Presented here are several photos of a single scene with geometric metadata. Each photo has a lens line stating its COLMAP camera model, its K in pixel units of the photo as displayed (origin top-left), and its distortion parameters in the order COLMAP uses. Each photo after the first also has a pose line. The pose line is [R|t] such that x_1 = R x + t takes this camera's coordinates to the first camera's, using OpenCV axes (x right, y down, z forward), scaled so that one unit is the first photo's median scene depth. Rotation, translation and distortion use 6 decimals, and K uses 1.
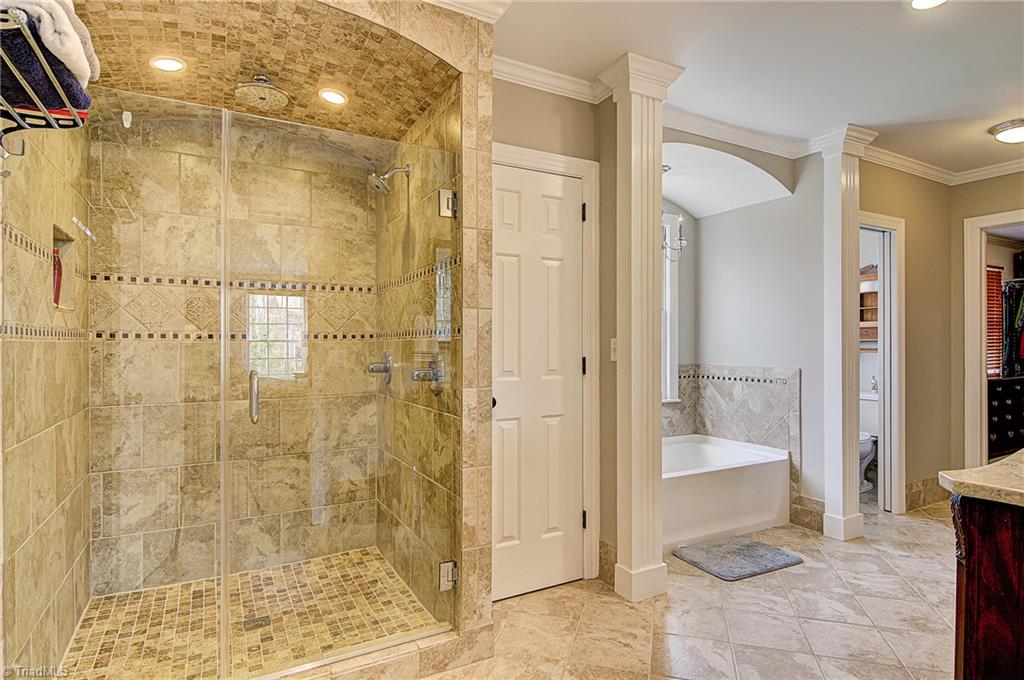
lens RADIAL K [[541.8, 0, 511.6], [0, 541.8, 344.0], [0, 0, 1]] dist [0.007880, -0.008761]
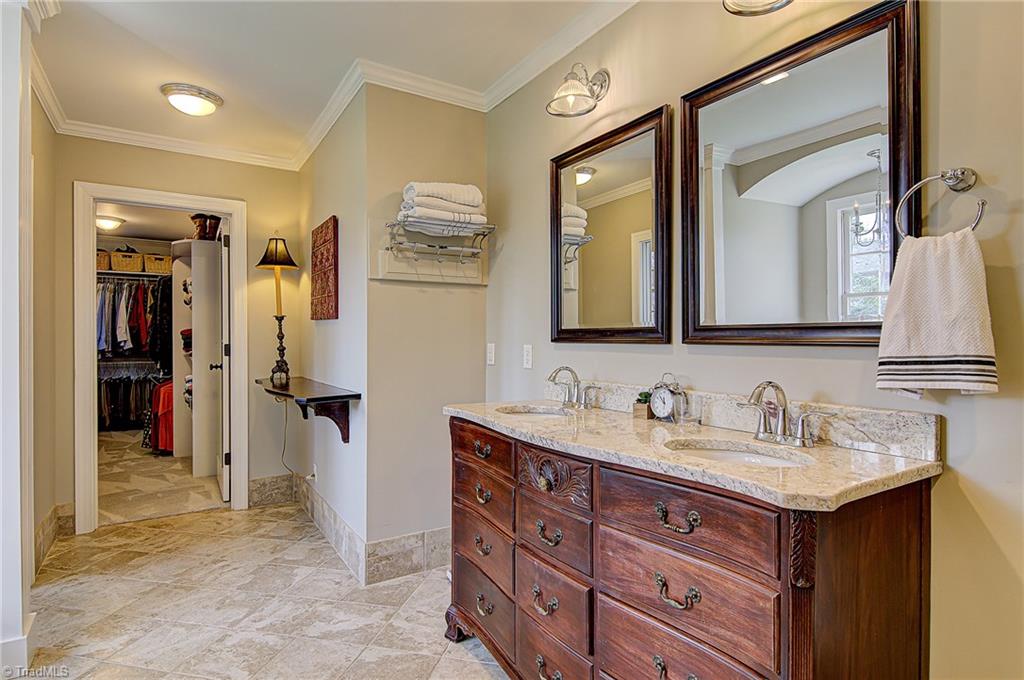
lens RADIAL K [[541.8, 0, 512.5], [0, 541.8, 339.8], [0, 0, 1]] dist [0.007880, -0.008761]
pose [[-0.064128, -0.000268, 0.997942, -0.002087], [-0.004938, 0.999988, -0.000049, 0.000235], [-0.997929, -0.004931, -0.064129, 0.483898]]
